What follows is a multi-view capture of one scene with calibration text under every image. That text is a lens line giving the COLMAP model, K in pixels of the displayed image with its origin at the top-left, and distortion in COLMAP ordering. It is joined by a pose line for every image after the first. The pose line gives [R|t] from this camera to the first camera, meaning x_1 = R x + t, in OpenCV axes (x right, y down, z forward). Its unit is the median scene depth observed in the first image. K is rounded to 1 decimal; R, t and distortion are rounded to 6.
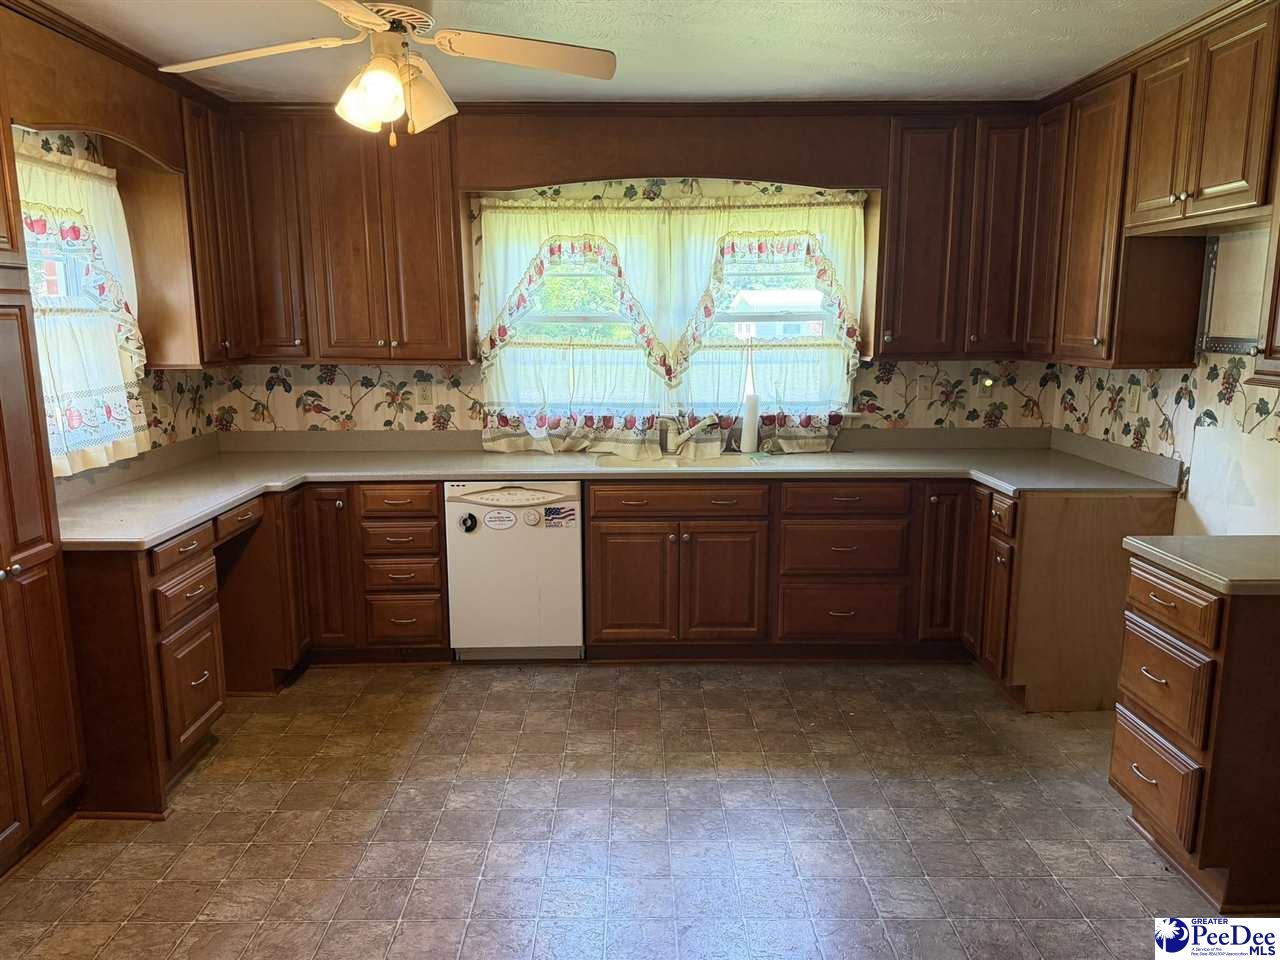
lens RADIAL K [[910.8, 0, 642.3], [0, 910.8, 484.5], [0, 0, 1]] dist [0.070365, -0.068361]
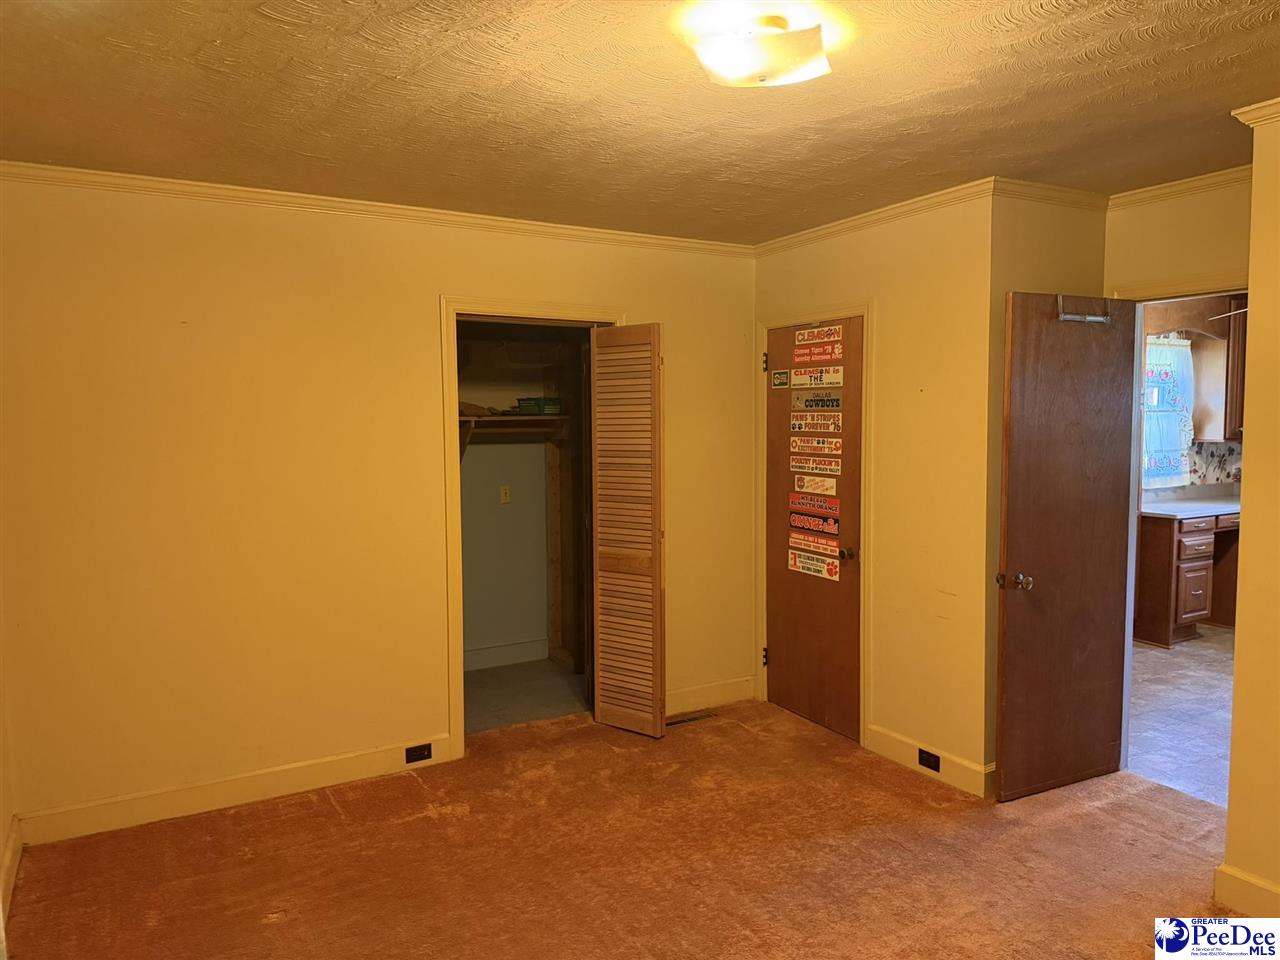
lens RADIAL K [[910.8, 0, 636.9], [0, 910.8, 486.5], [0, 0, 1]] dist [0.070365, -0.068361]
pose [[0.500950, 0.059597, -0.863422, 0.490592], [-0.150086, 0.988493, -0.018848, 0.158814], [0.852363, 0.139030, 0.504130, -0.836920]]
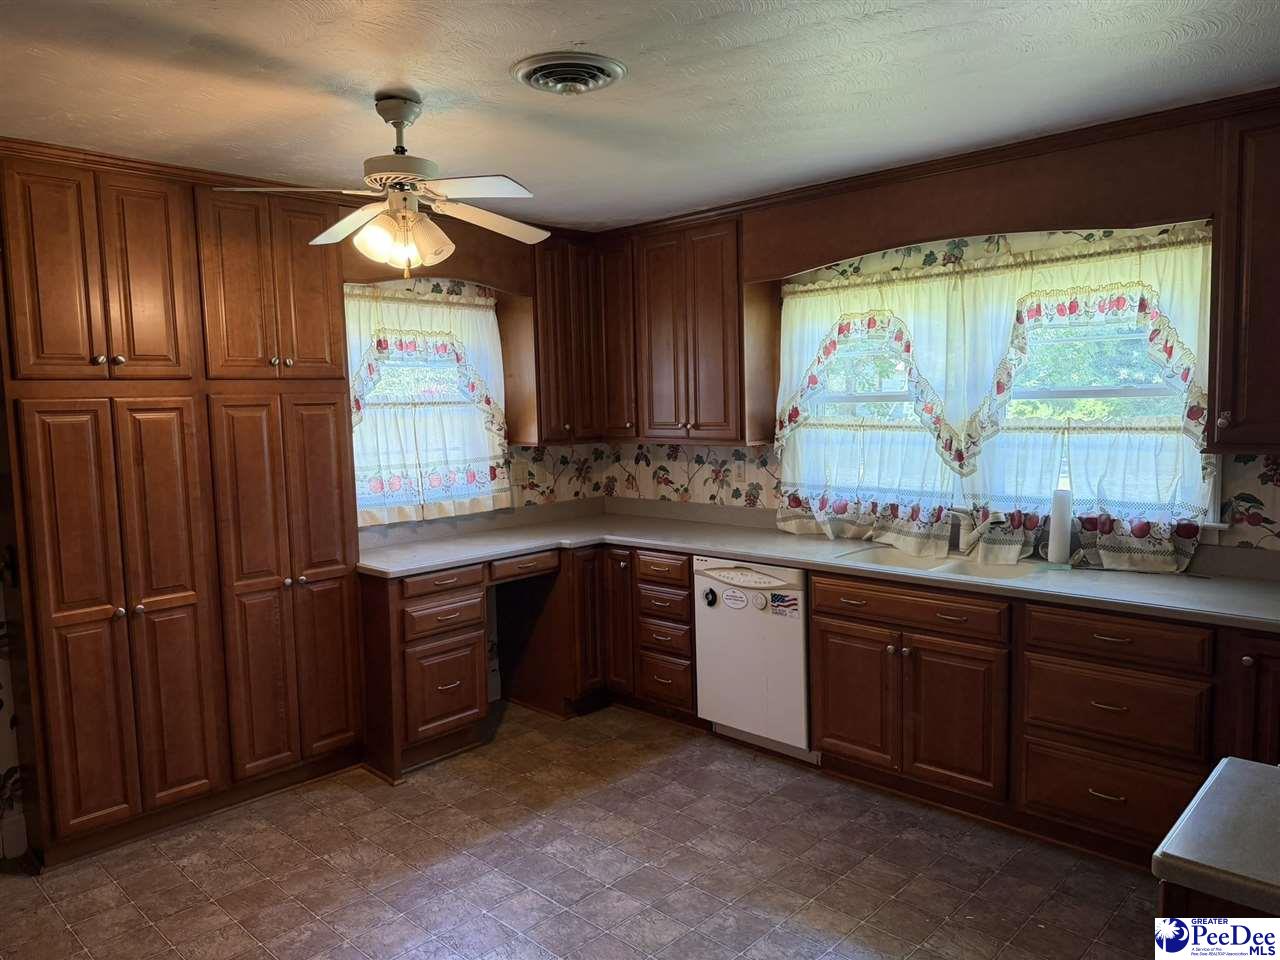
lens RADIAL K [[910.8, 0, 632.1], [0, 910.8, 478.5], [0, 0, 1]] dist [0.070365, -0.068361]
pose [[0.710480, 0.047362, -0.702122, 0.456777], [-0.104418, 0.993783, -0.038624, -0.042087], [0.695927, 0.100756, 0.711009, 0.187767]]
